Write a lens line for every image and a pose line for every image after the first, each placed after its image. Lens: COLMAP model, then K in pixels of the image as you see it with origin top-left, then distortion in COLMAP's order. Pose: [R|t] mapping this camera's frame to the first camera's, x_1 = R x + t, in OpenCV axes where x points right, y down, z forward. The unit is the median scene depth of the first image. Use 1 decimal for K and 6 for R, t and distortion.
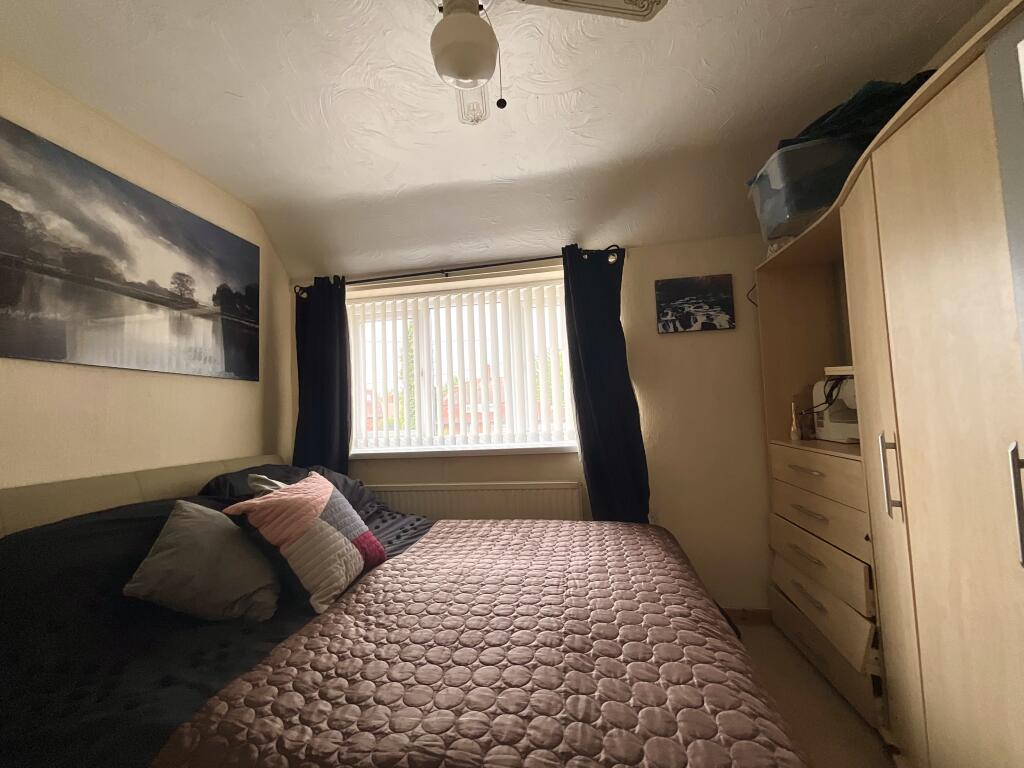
lens RADIAL K [[409.3, 0, 511.1], [0, 409.3, 387.2], [0, 0, 1]] dist [-0.005816, -0.000279]
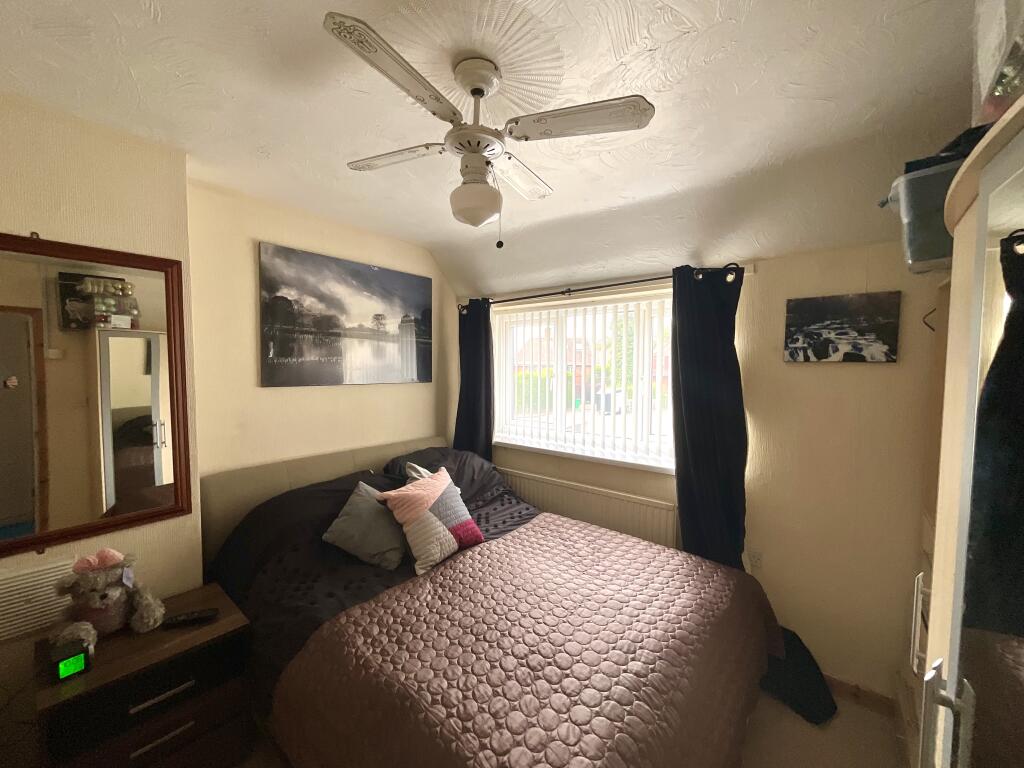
lens RADIAL K [[409.3, 0, 509.2], [0, 409.3, 386.9], [0, 0, 1]] dist [-0.005816, -0.000279]
pose [[0.870726, 0.072929, -0.486331, 0.319202], [-0.010016, 0.991367, 0.130731, -0.214863], [0.491667, -0.108960, 0.863939, -0.054276]]
